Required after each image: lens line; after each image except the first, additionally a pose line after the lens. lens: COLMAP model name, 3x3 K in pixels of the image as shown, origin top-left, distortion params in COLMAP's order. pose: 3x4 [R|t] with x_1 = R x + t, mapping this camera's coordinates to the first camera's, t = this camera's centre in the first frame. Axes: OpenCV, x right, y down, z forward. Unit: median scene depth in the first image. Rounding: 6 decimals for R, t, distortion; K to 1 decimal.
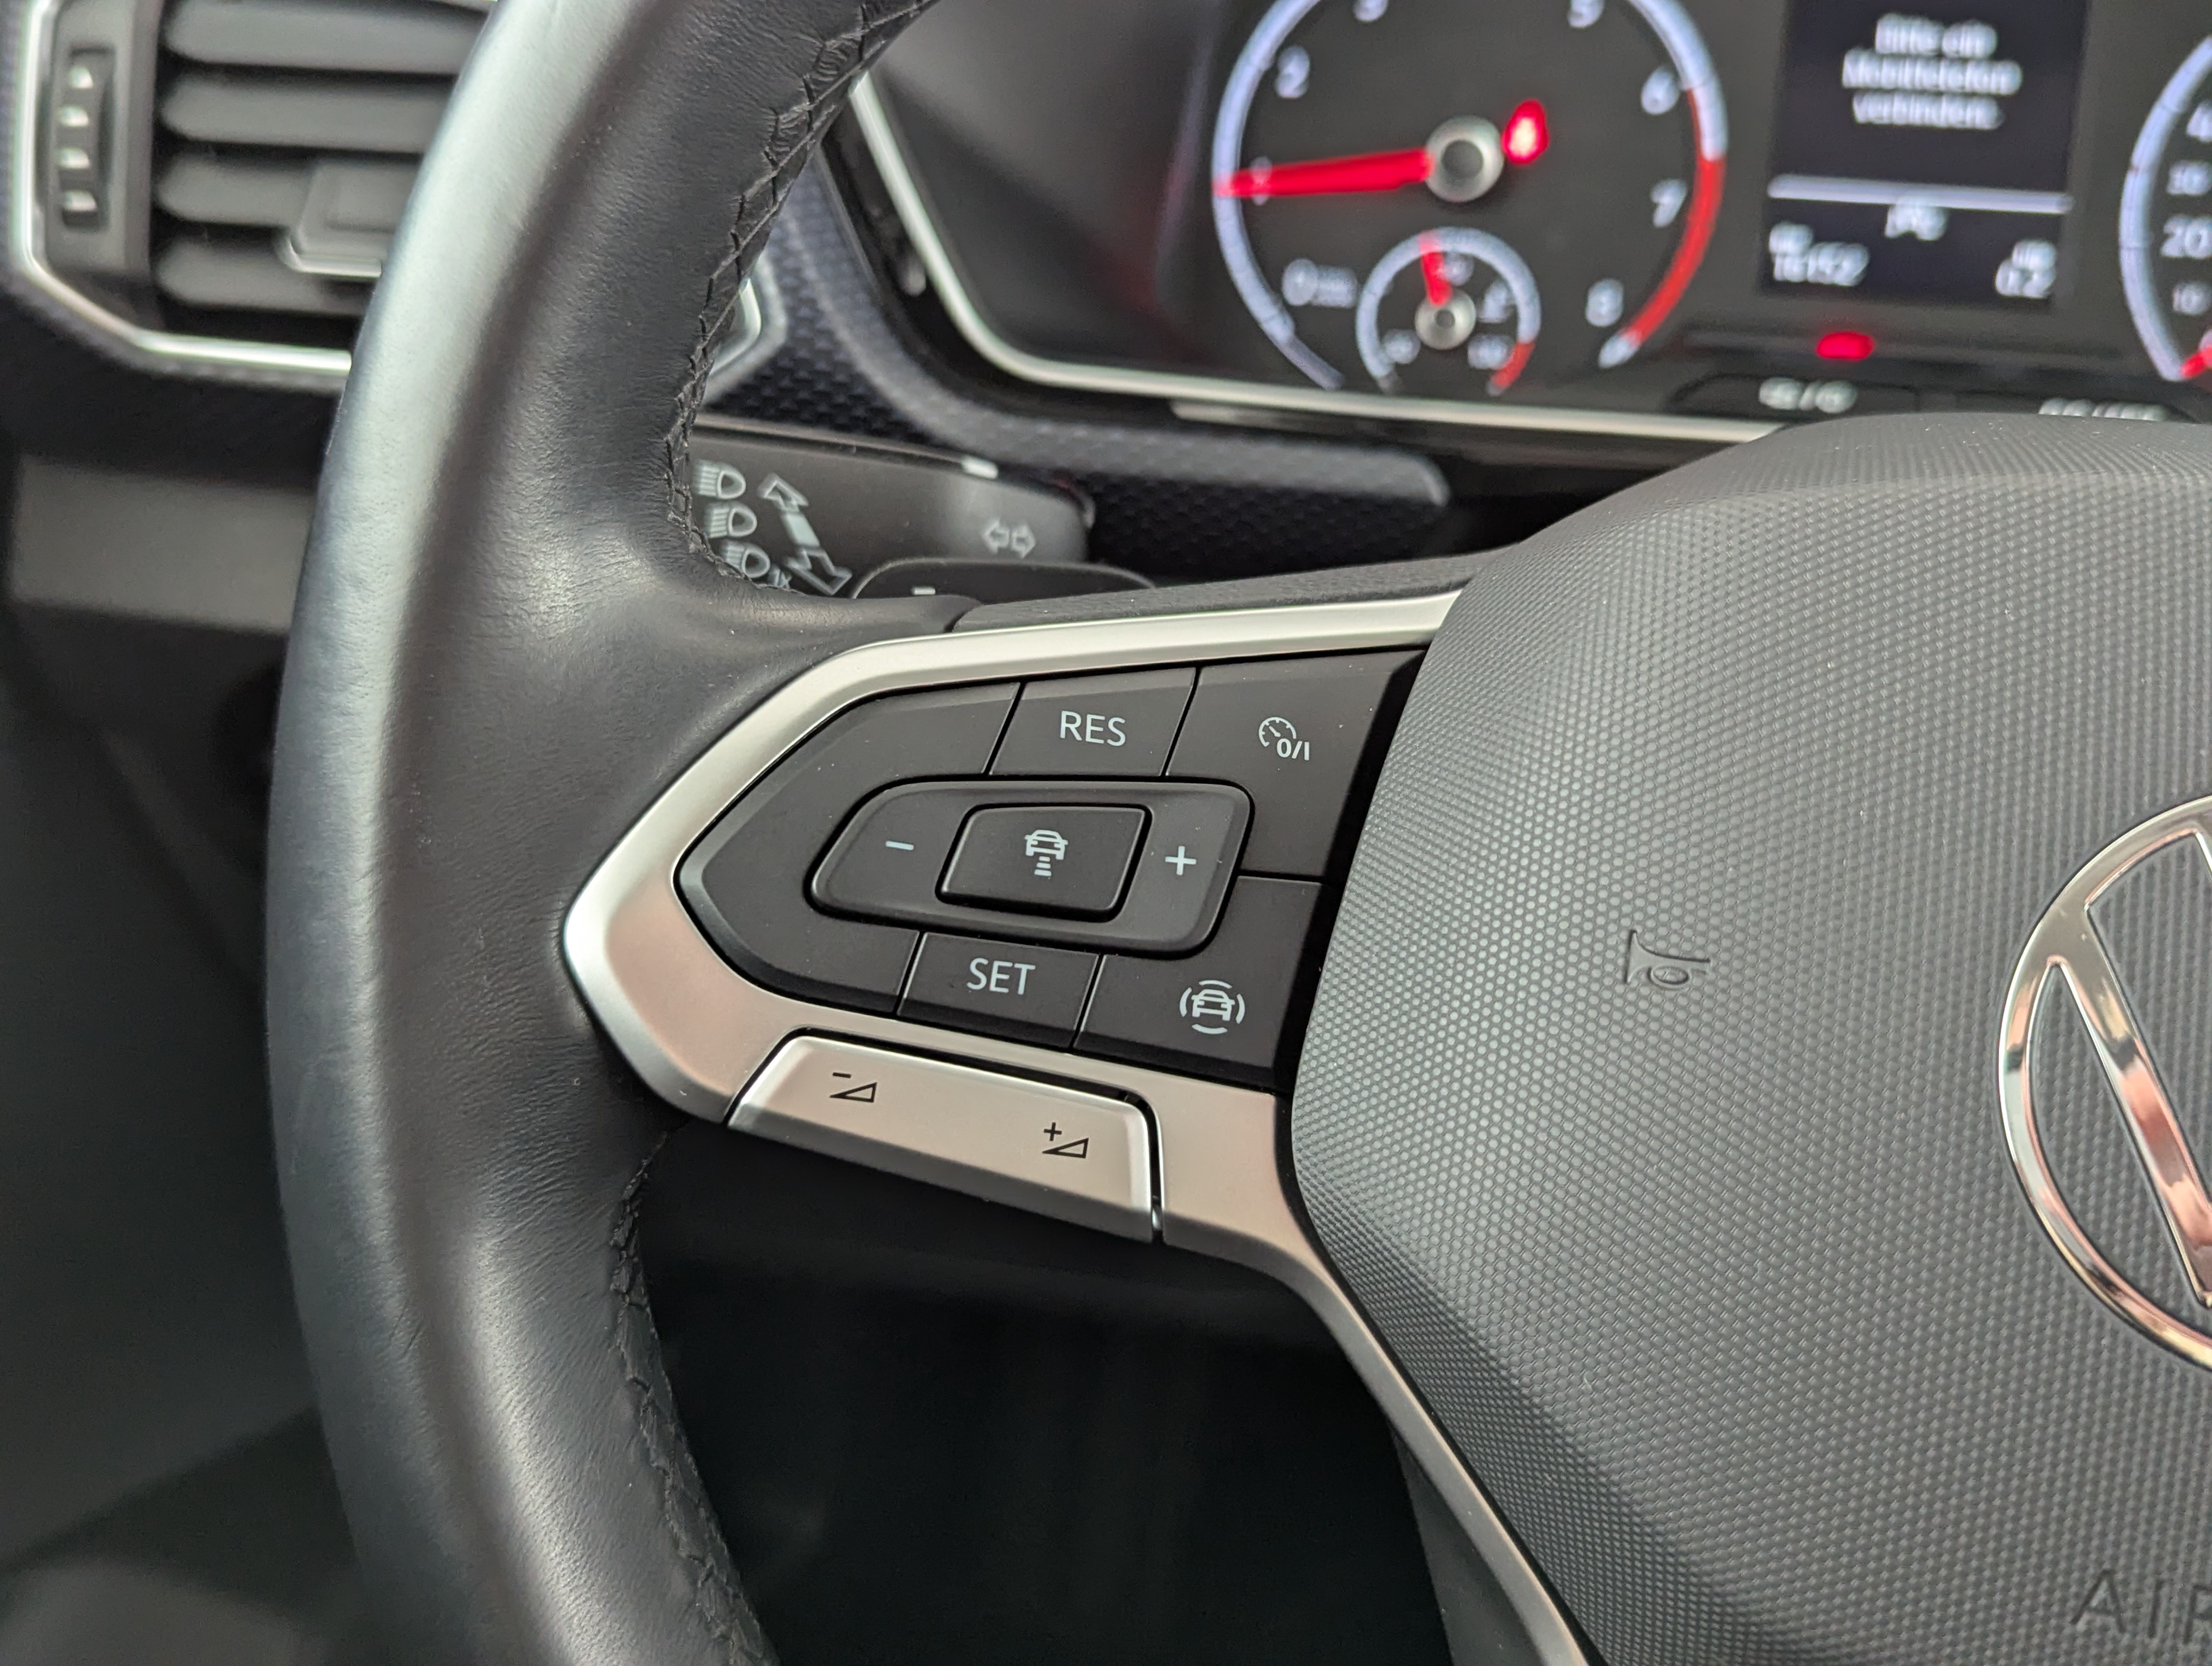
lens RADIAL K [[2180.9, 0, 1140.1], [0, 2180.9, 755.5], [0, 0, 1]] dist [0.015413, 0.000000]
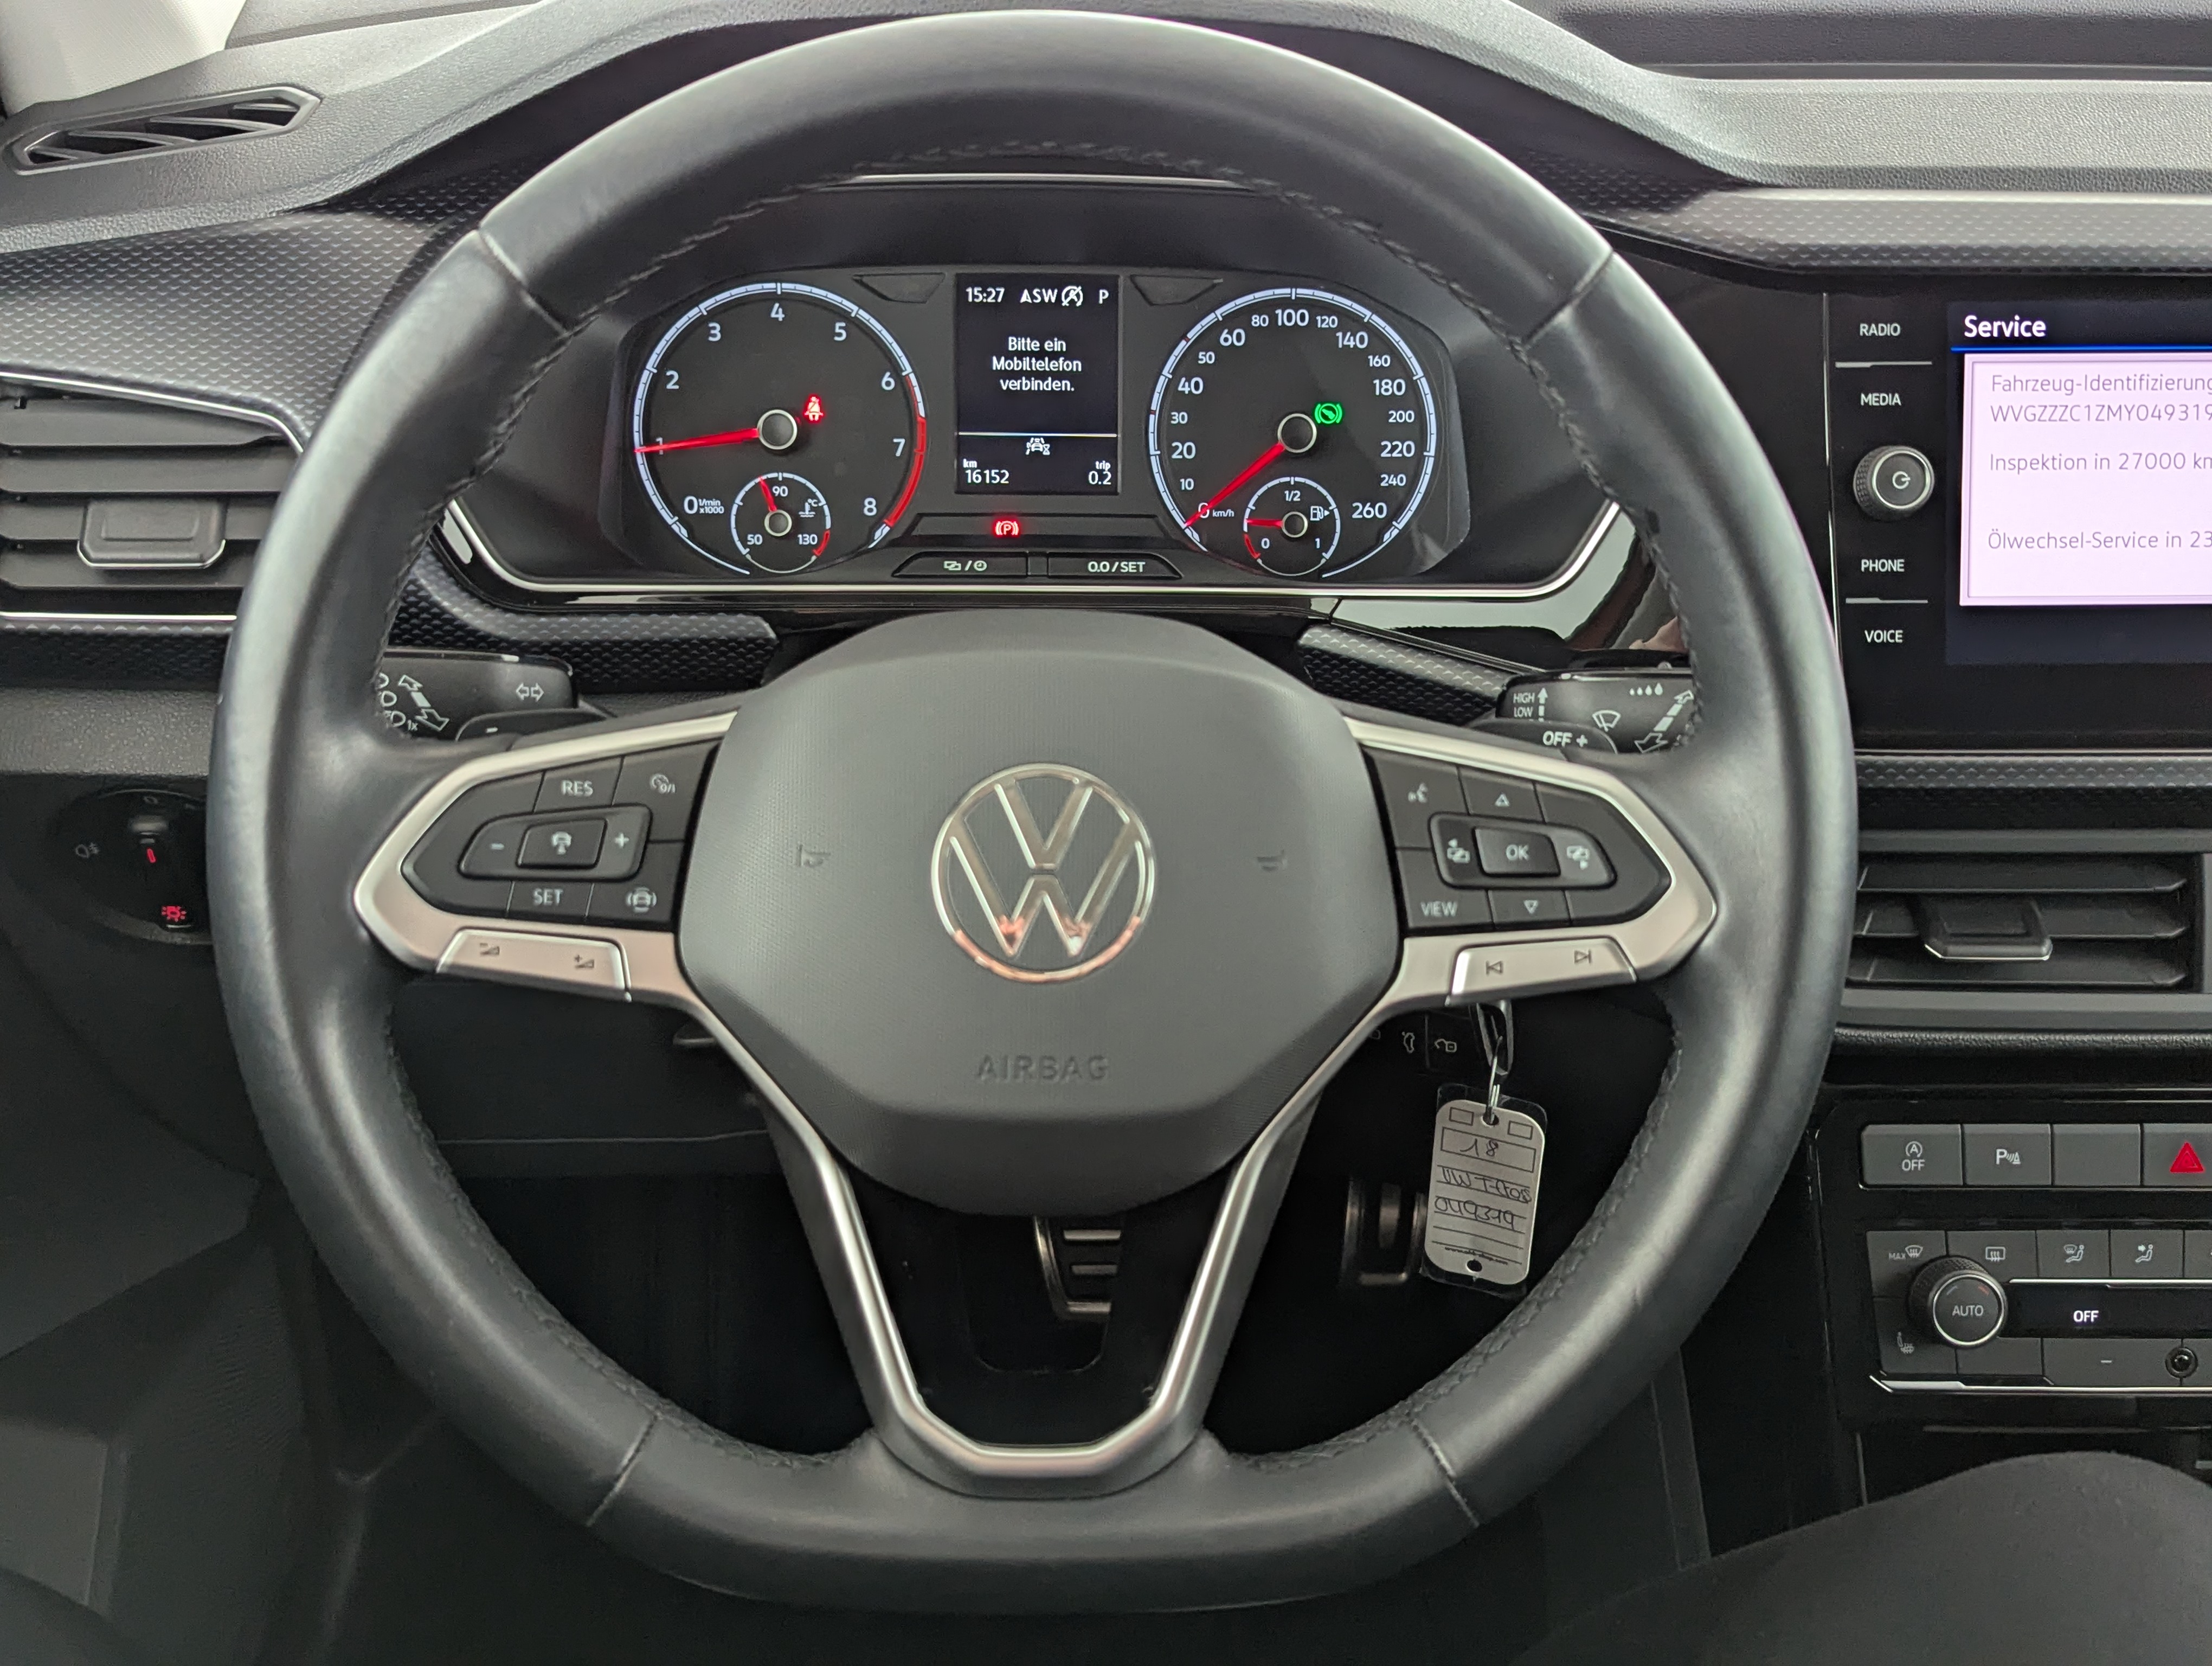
lens RADIAL K [[2180.9, 0, 1125.9], [0, 2180.9, 878.9], [0, 0, 1]] dist [0.015413, 0.000000]
pose [[0.975890, -0.108625, 0.189310, 0.075077], [0.098671, 0.993233, 0.061262, -0.000772], [-0.194684, -0.041106, 0.980004, -1.064649]]
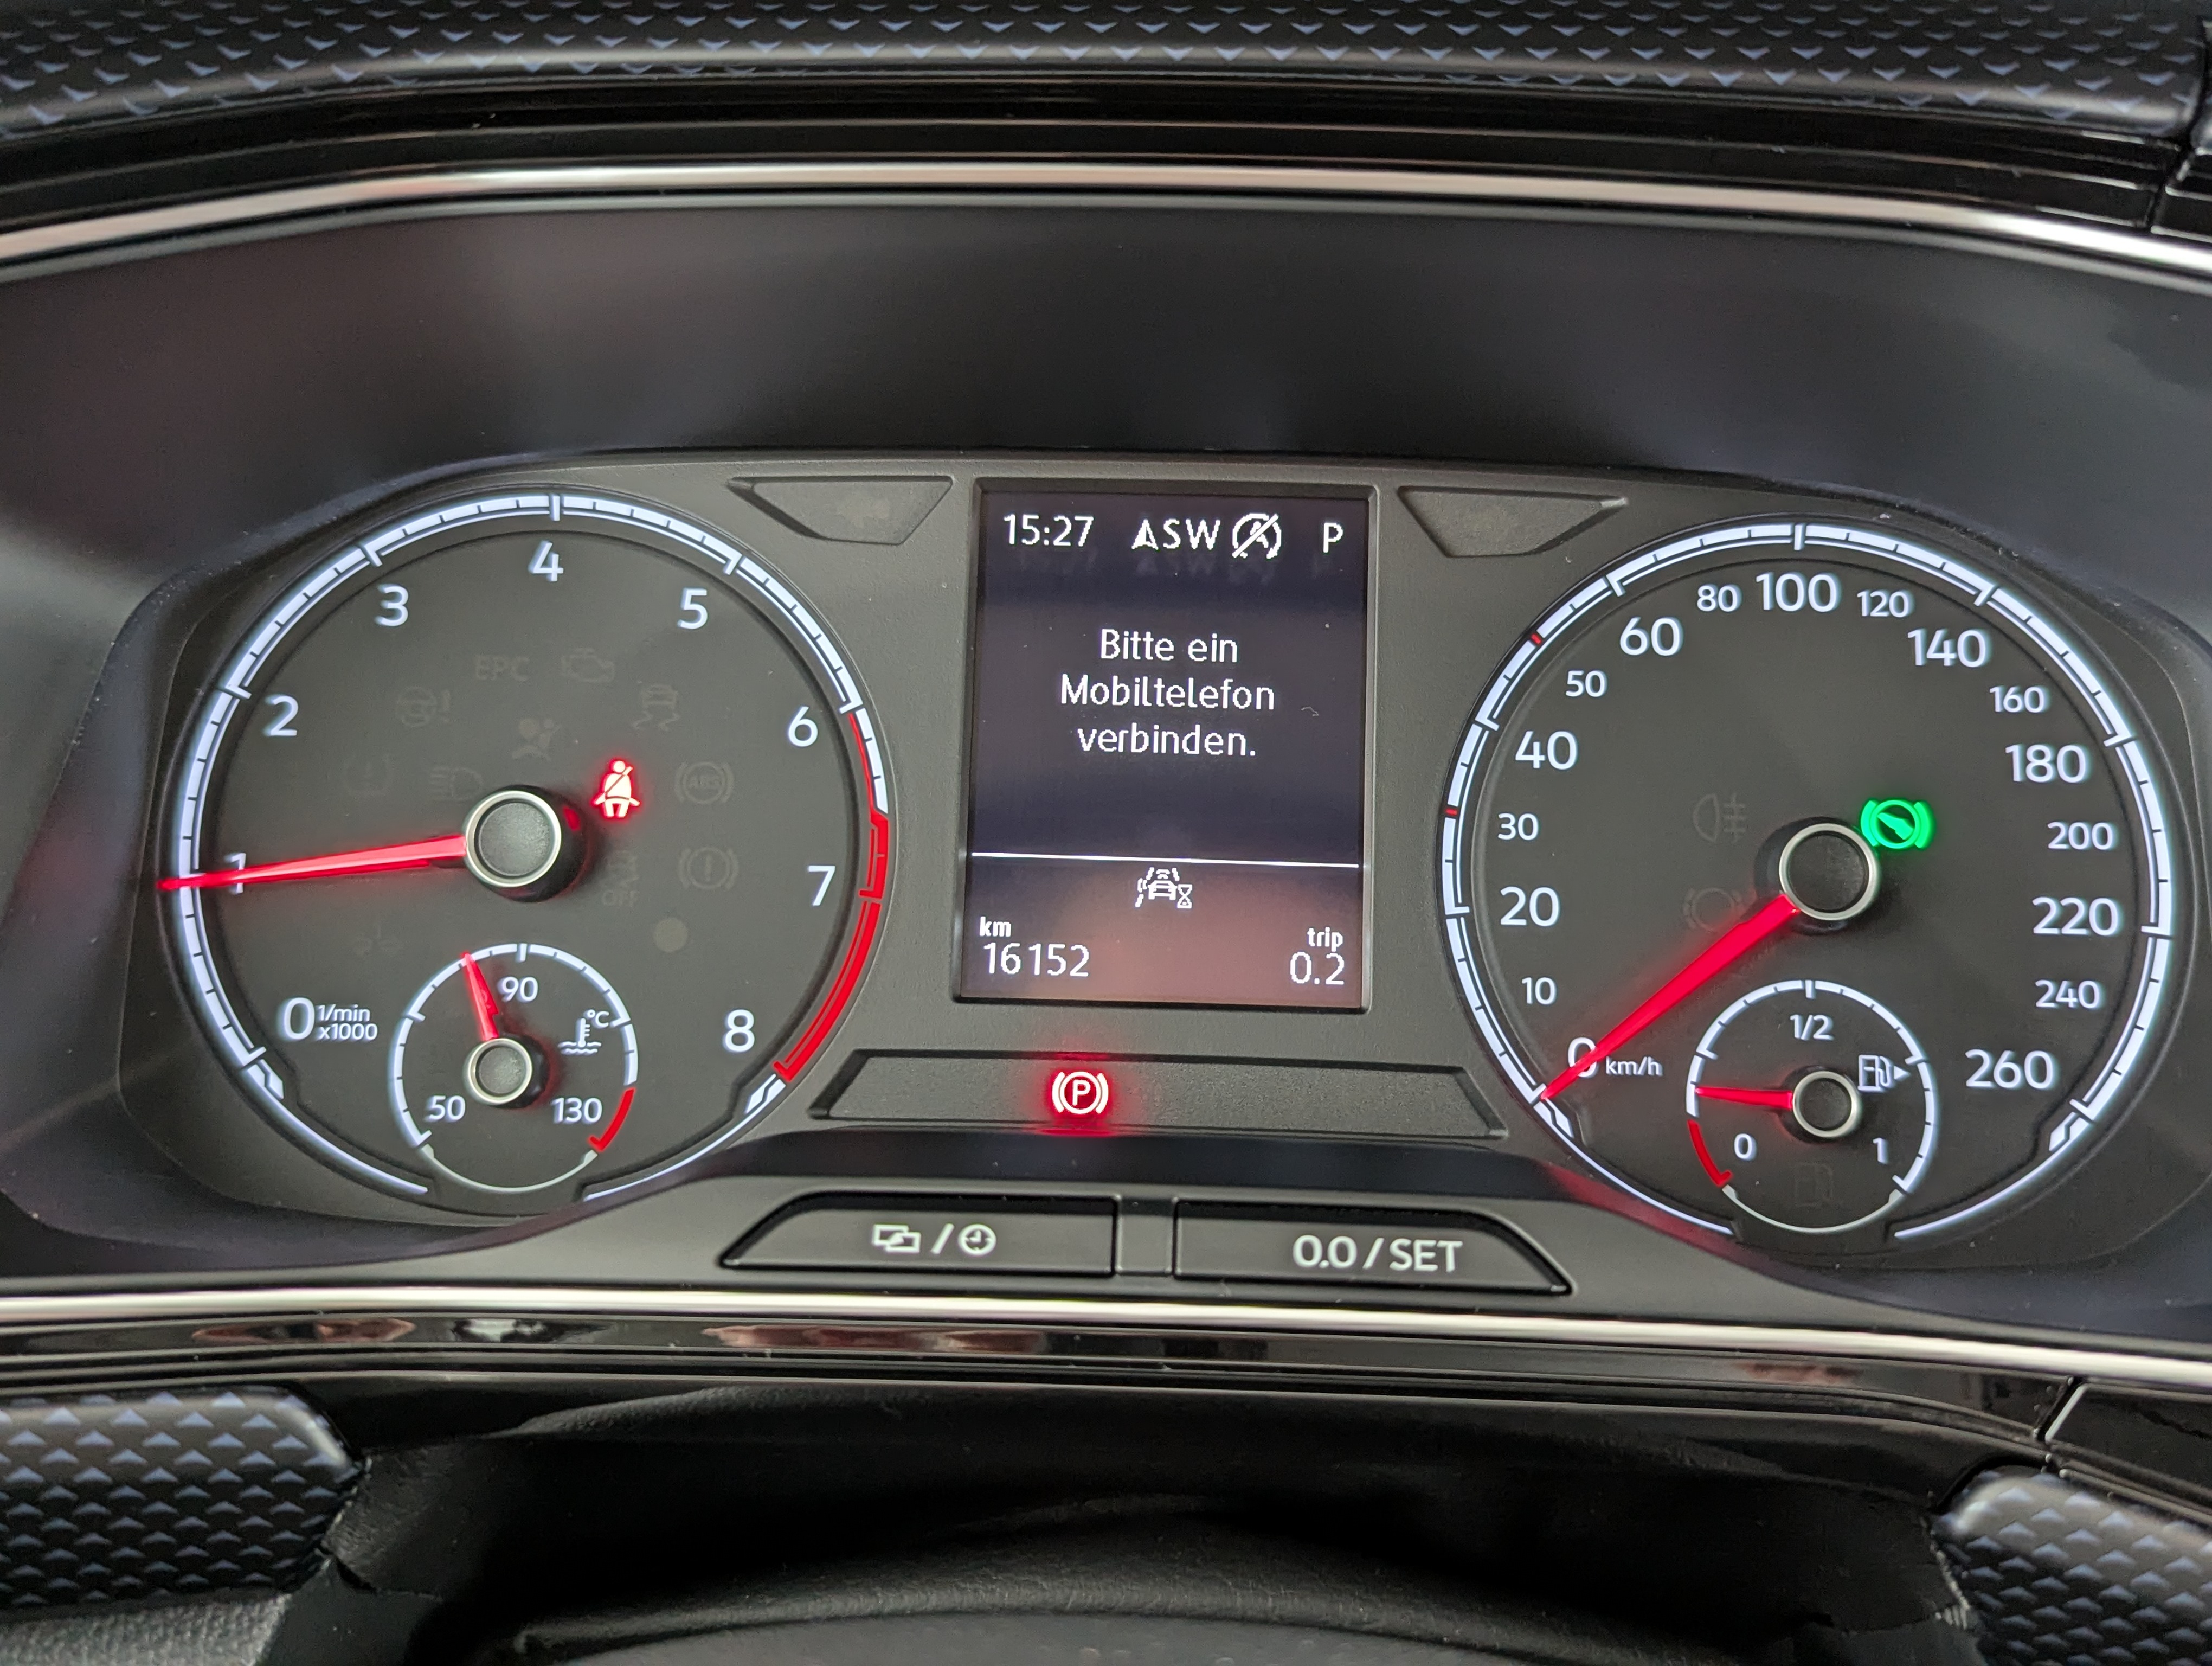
lens RADIAL K [[2180.9, 0, 1174.0], [0, 2180.9, 807.8], [0, 0, 1]] dist [0.015413, 0.000000]
pose [[0.985921, -0.048007, 0.160170, 0.348411], [0.073276, 0.985067, -0.155798, -0.229714], [-0.150299, 0.165342, 0.974717, 0.434985]]
